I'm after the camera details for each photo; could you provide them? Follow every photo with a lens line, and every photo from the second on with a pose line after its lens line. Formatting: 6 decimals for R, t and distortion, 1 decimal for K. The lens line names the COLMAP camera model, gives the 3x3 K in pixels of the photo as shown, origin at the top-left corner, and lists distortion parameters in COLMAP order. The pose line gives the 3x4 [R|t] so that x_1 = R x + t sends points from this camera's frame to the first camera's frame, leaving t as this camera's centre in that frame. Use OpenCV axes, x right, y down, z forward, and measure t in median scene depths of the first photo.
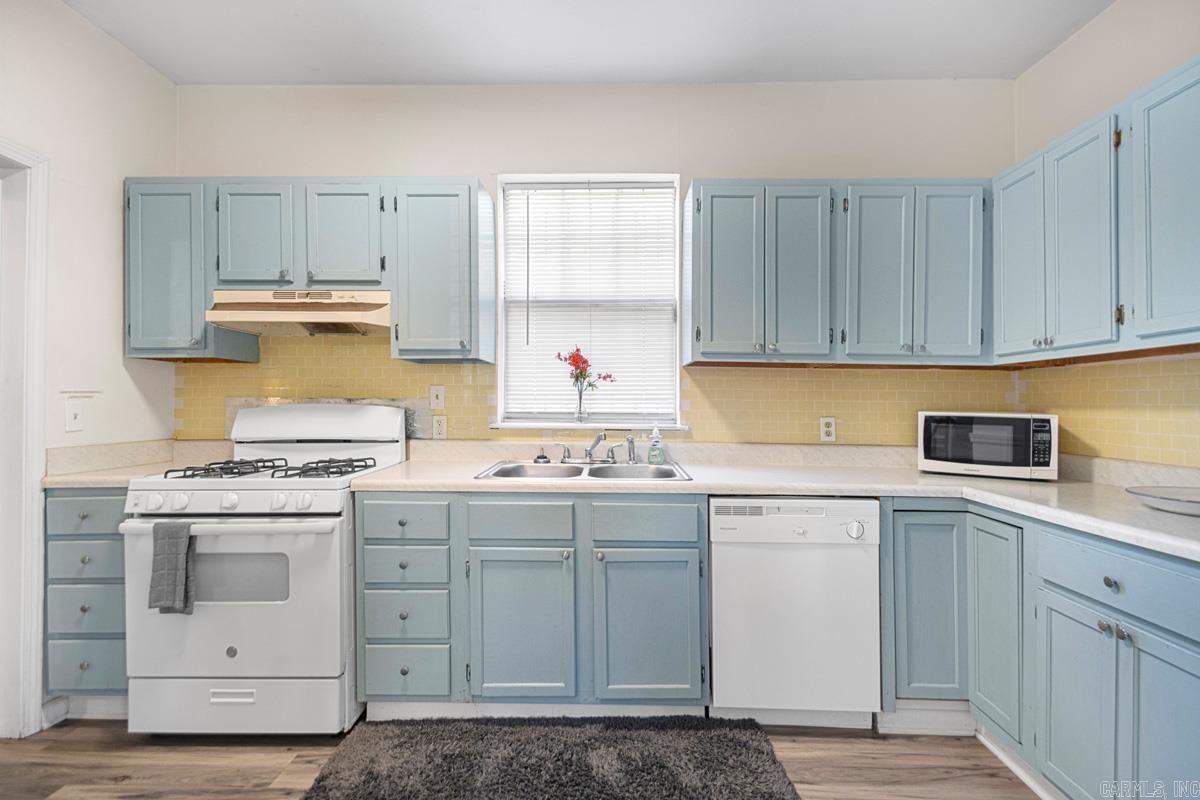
lens RADIAL K [[559.2, 0, 597.5], [0, 559.2, 407.9], [0, 0, 1]] dist [0.004918, -0.001293]
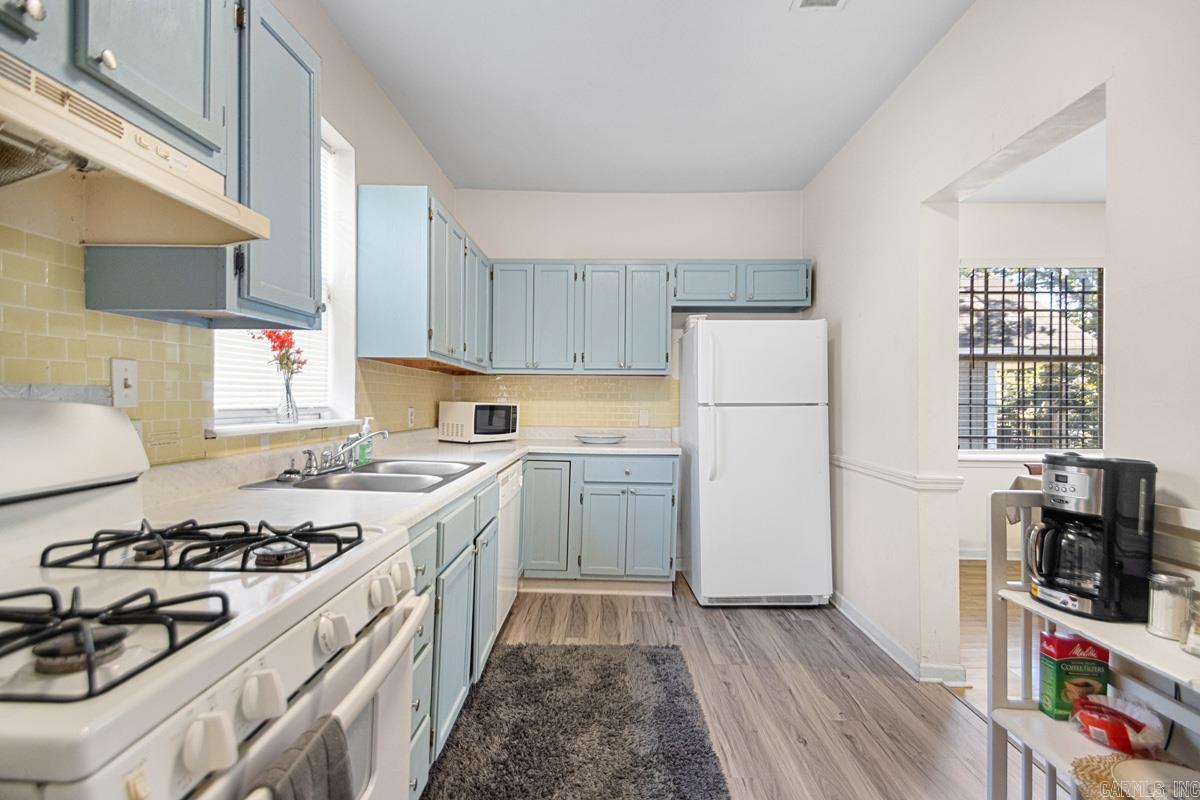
lens RADIAL K [[559.2, 0, 596.2], [0, 559.2, 397.3], [0, 0, 1]] dist [0.004918, -0.001293]
pose [[0.002368, -0.002352, 0.999994, -0.880086], [-0.004349, 0.999988, 0.002363, -0.011482], [-0.999988, -0.004355, 0.002358, 0.657110]]
